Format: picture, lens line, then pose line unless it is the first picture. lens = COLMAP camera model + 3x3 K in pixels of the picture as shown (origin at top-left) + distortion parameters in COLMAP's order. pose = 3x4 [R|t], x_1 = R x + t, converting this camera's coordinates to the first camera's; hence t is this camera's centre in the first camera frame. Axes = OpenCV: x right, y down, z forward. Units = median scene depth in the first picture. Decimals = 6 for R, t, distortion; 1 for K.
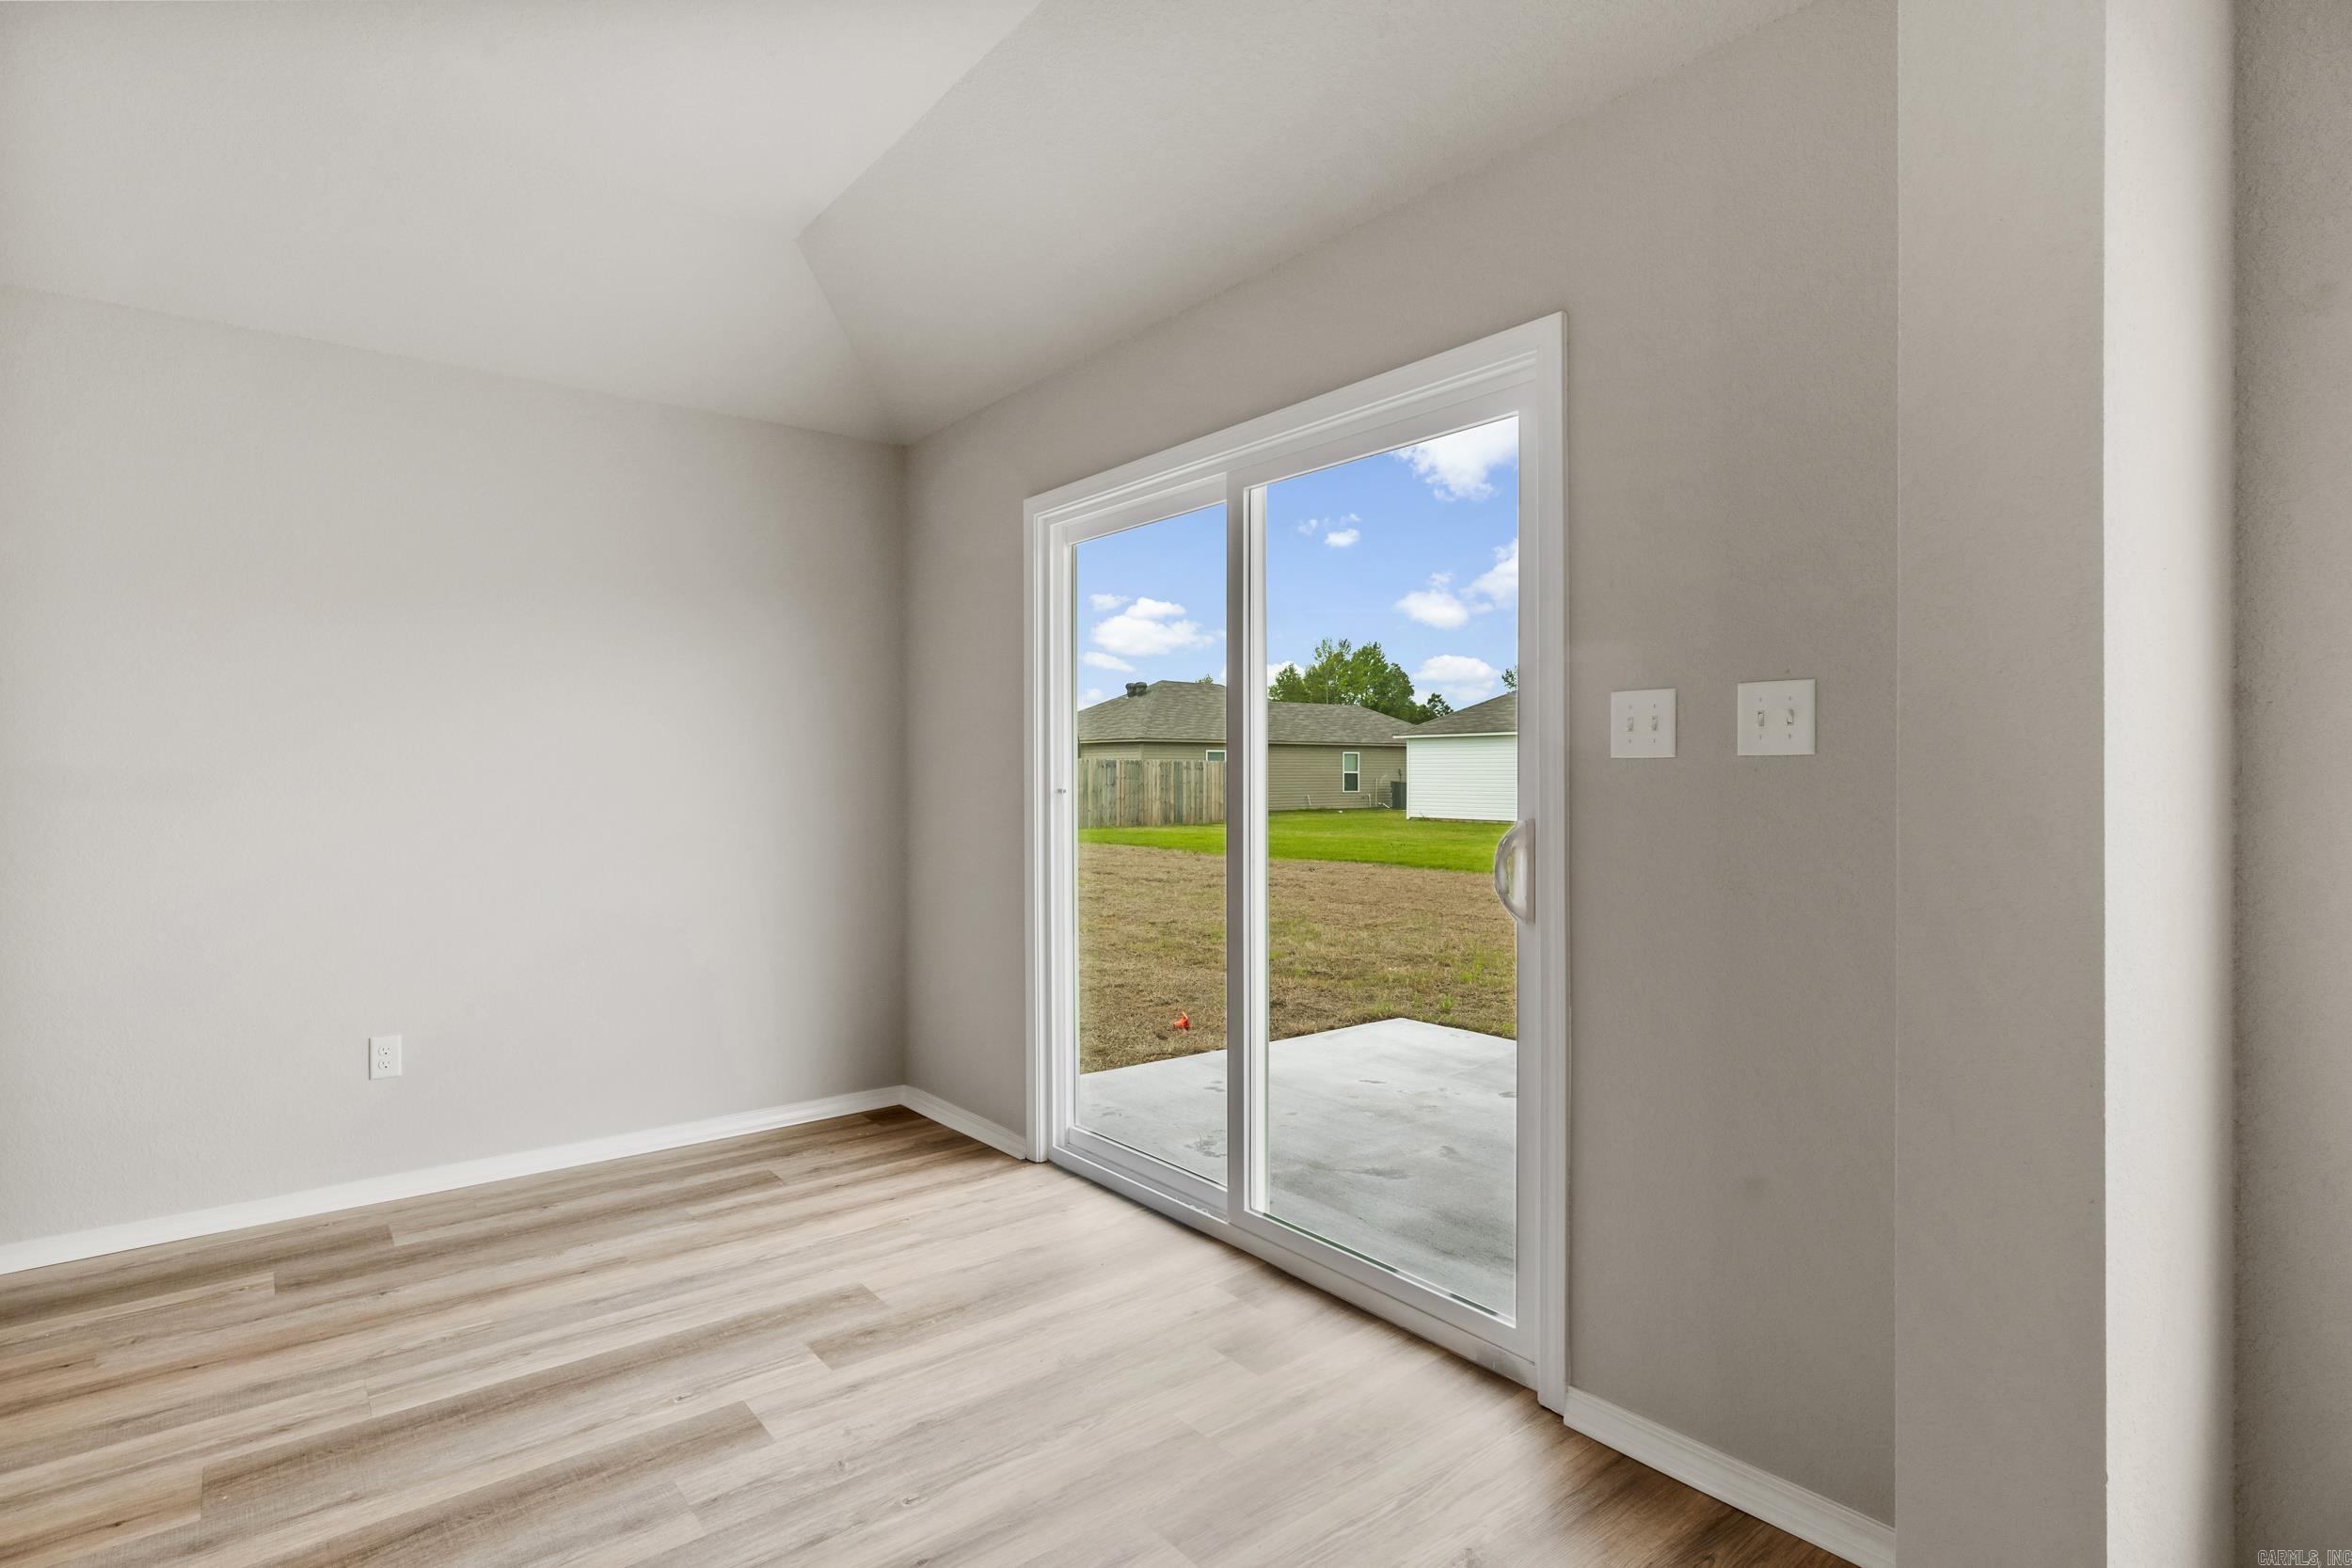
lens RADIAL K [[1178.4, 0, 1153.6], [0, 1178.4, 783.6], [0, 0, 1]] dist [-0.004320, 0.001237]
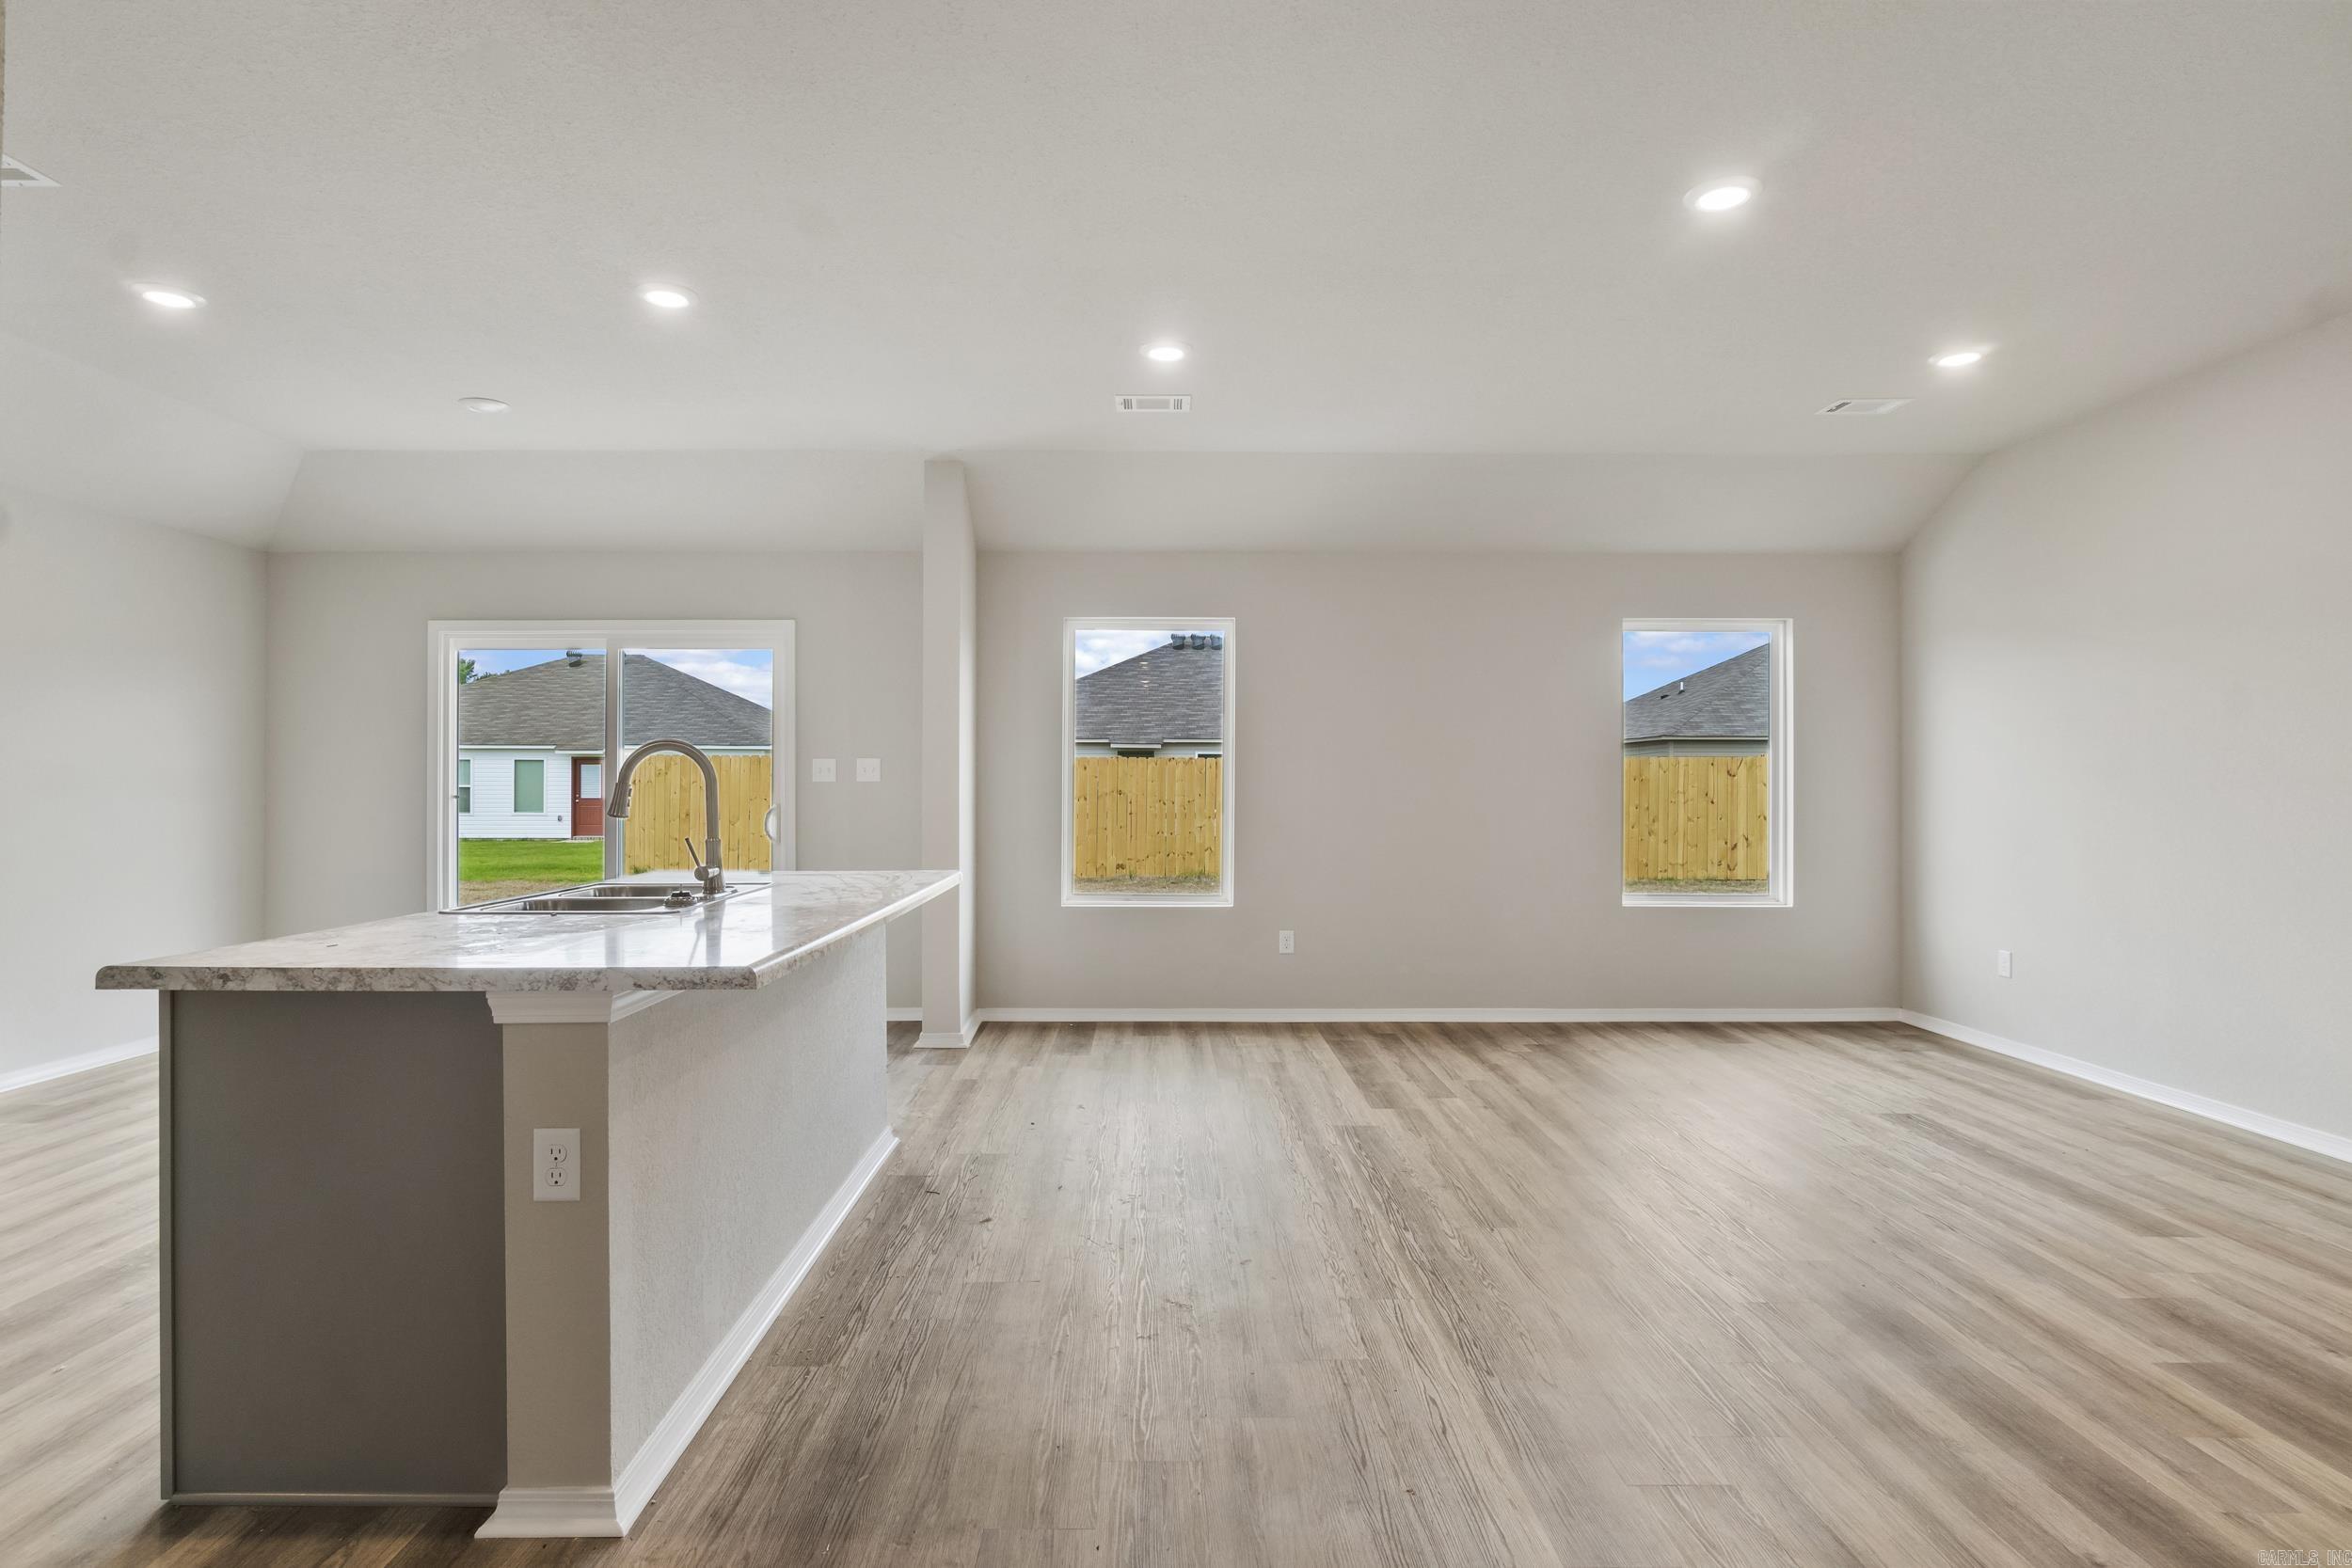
lens RADIAL K [[1205.2, 0, 1163.4], [0, 1205.2, 775.6], [0, 0, 1]] dist [-0.003855, 0.000055]
pose [[0.609897, 0.010261, 0.792414, -1.097780], [0.005286, 0.999841, -0.017016, 0.013782], [-0.792463, 0.014567, 0.609746, -1.133835]]
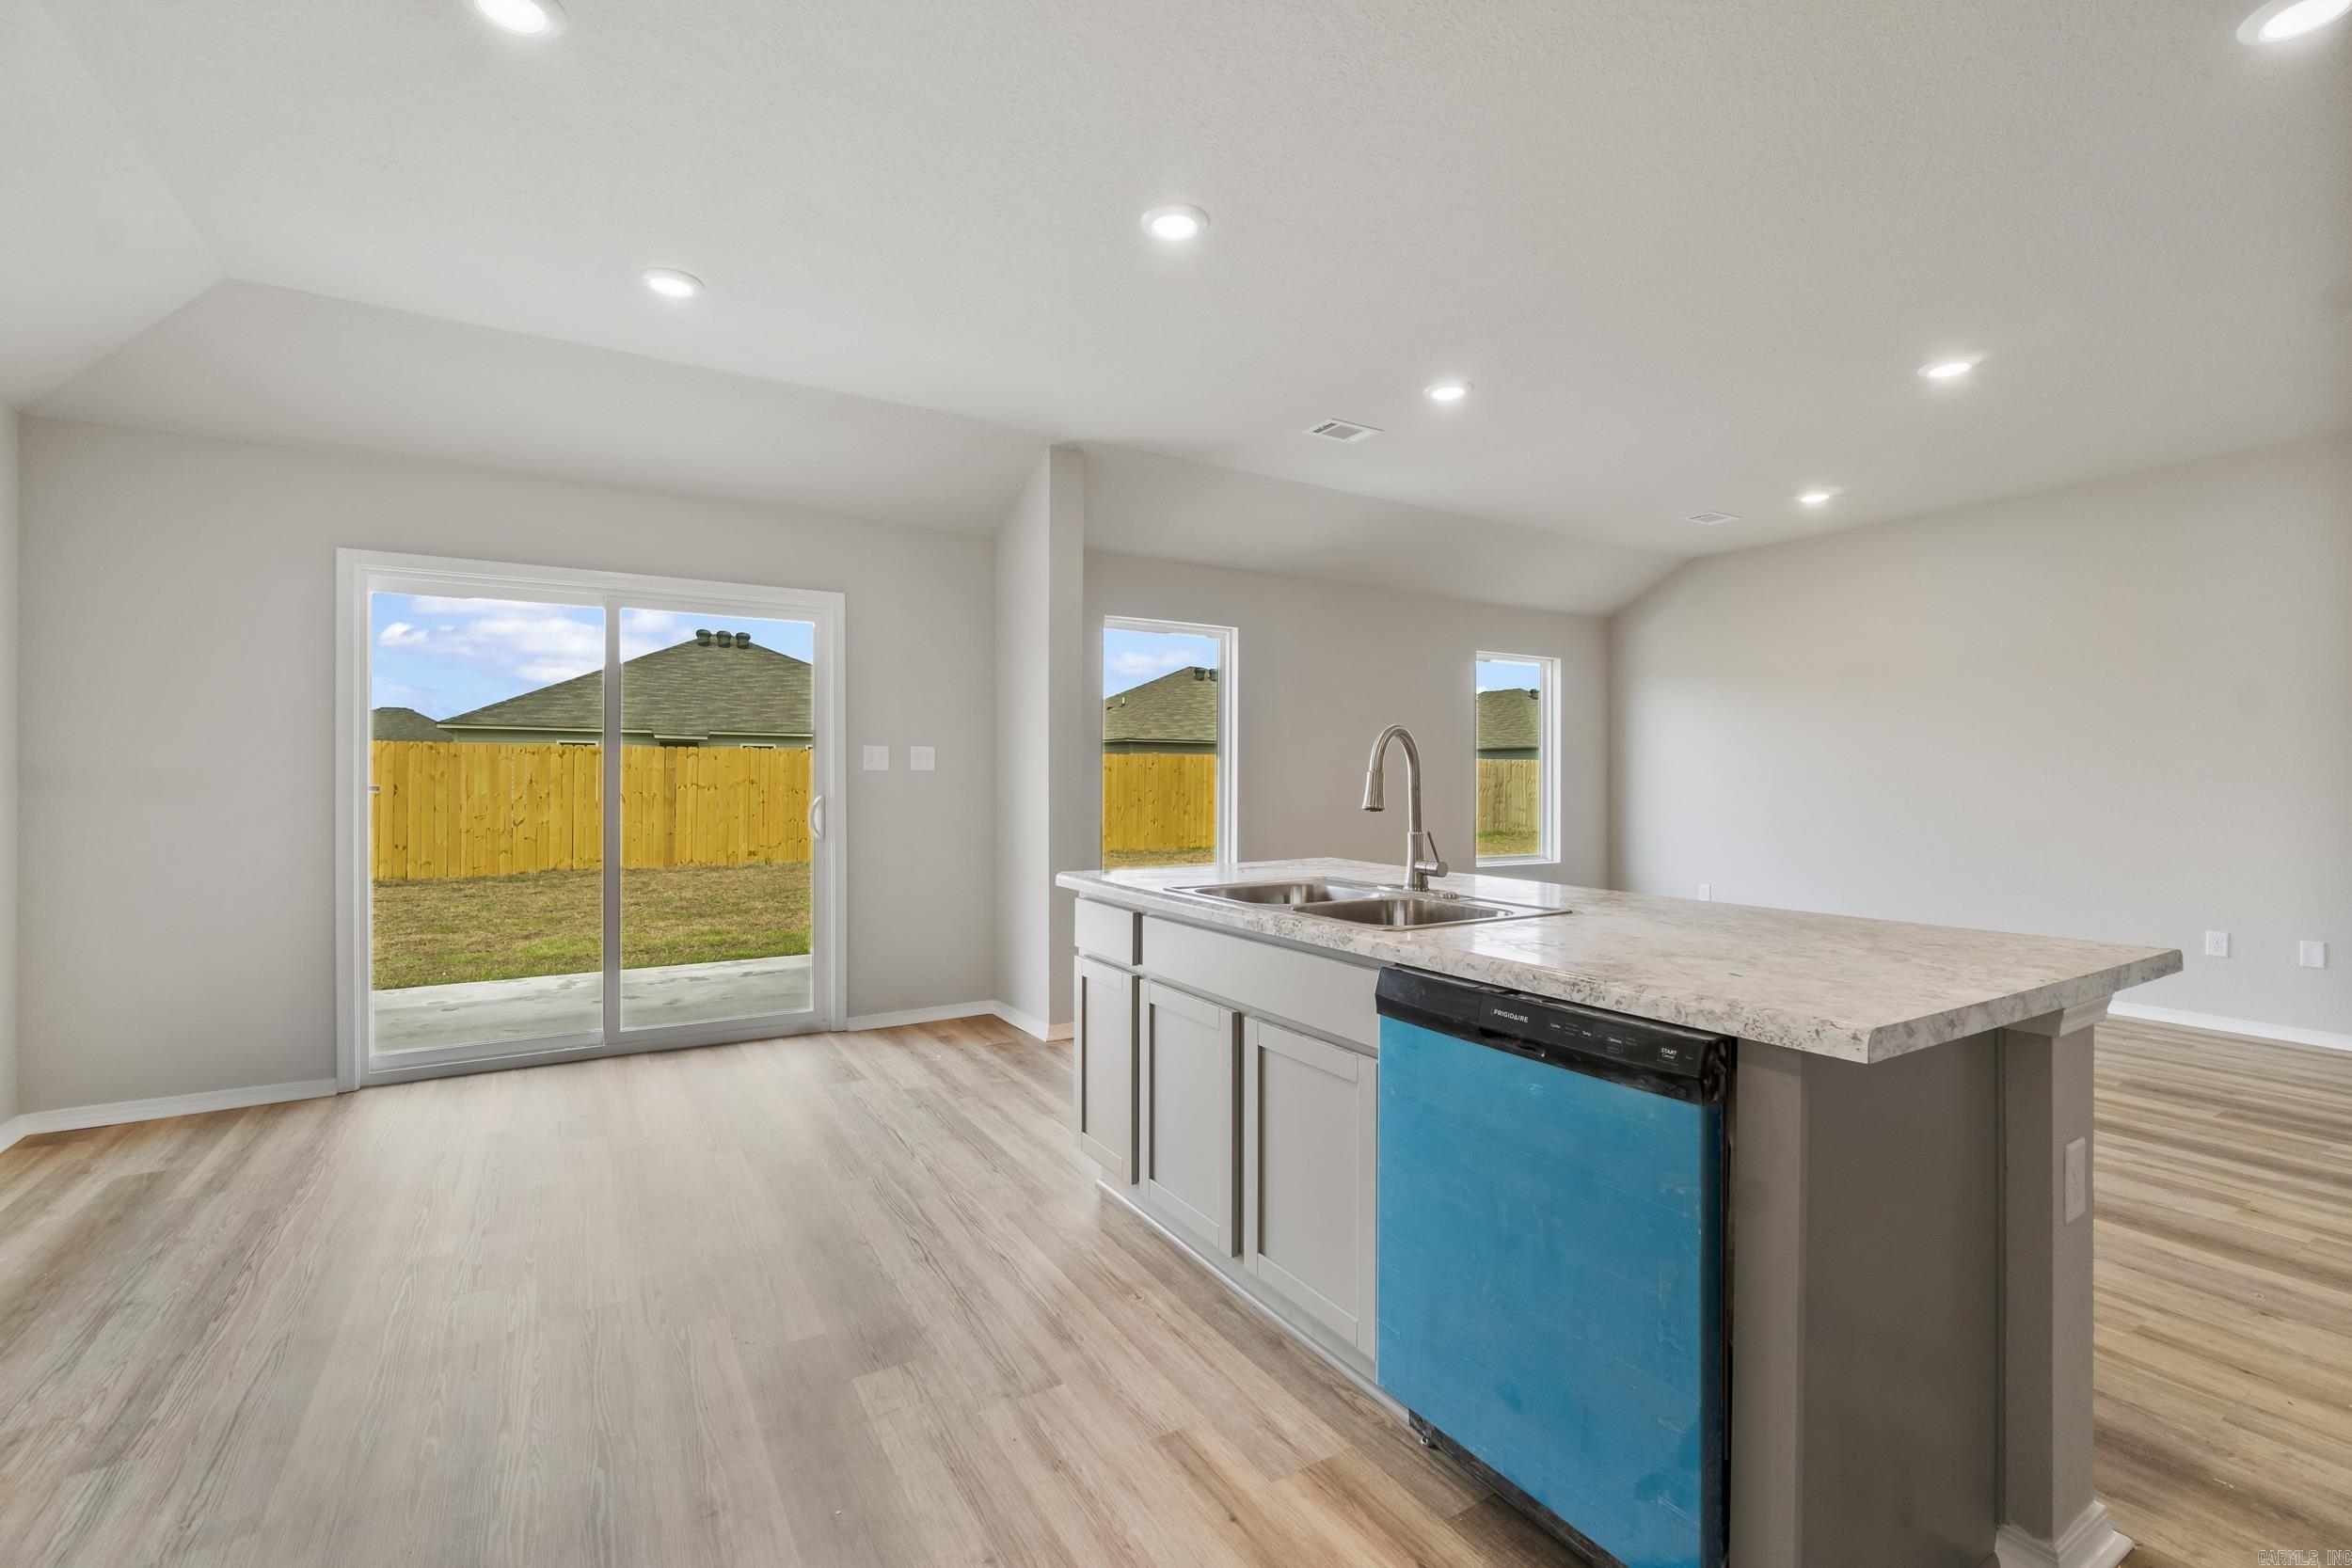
lens RADIAL K [[1011.9, 0, 1162.6], [0, 1011.9, 777.2], [0, 0, 1]] dist [-0.024463, 0.011768]
pose [[0.127113, 0.003981, 0.991880, -1.373866], [0.005951, 0.999971, -0.004776, 0.006327], [-0.991870, 0.006510, 0.127086, 0.042419]]
